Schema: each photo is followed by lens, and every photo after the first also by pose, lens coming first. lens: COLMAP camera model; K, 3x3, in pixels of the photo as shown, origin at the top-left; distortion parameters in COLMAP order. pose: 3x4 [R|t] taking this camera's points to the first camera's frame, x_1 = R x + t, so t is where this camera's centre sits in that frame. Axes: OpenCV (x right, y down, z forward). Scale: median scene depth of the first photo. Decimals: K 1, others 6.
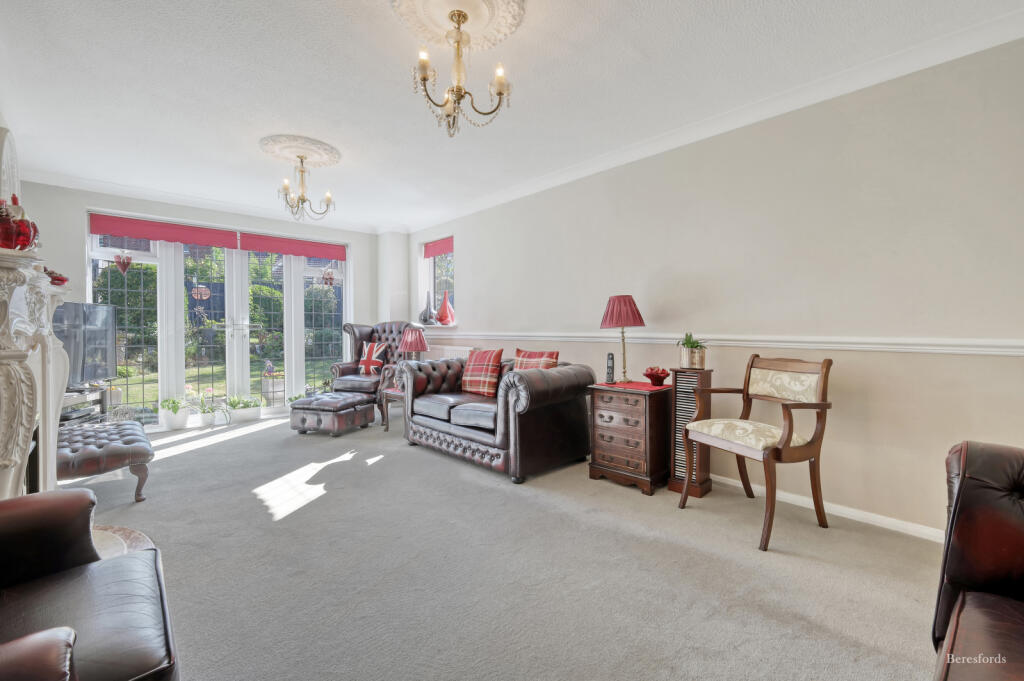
lens RADIAL K [[444.5, 0, 508.0], [0, 444.5, 336.1], [0, 0, 1]] dist [-0.000013, 0.001107]
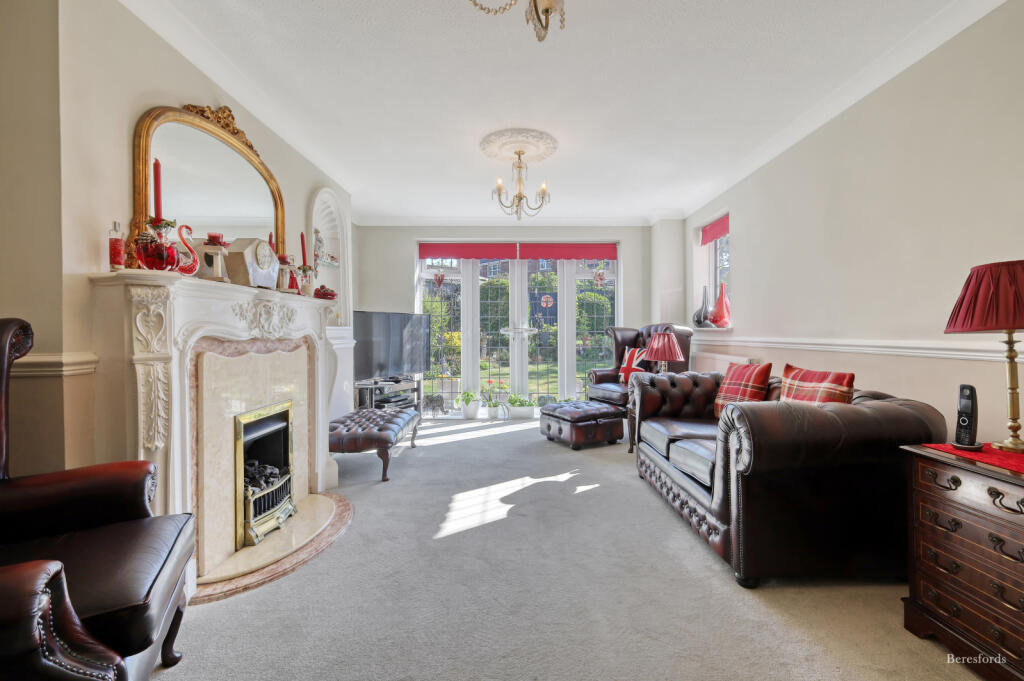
lens RADIAL K [[444.5, 0, 516.3], [0, 444.5, 337.7], [0, 0, 1]] dist [-0.000013, 0.001107]
pose [[0.751186, 0.007555, -0.660048, 0.156033], [-0.008623, 0.999961, 0.001632, -0.007930], [0.660034, 0.004465, 0.751222, 0.273292]]
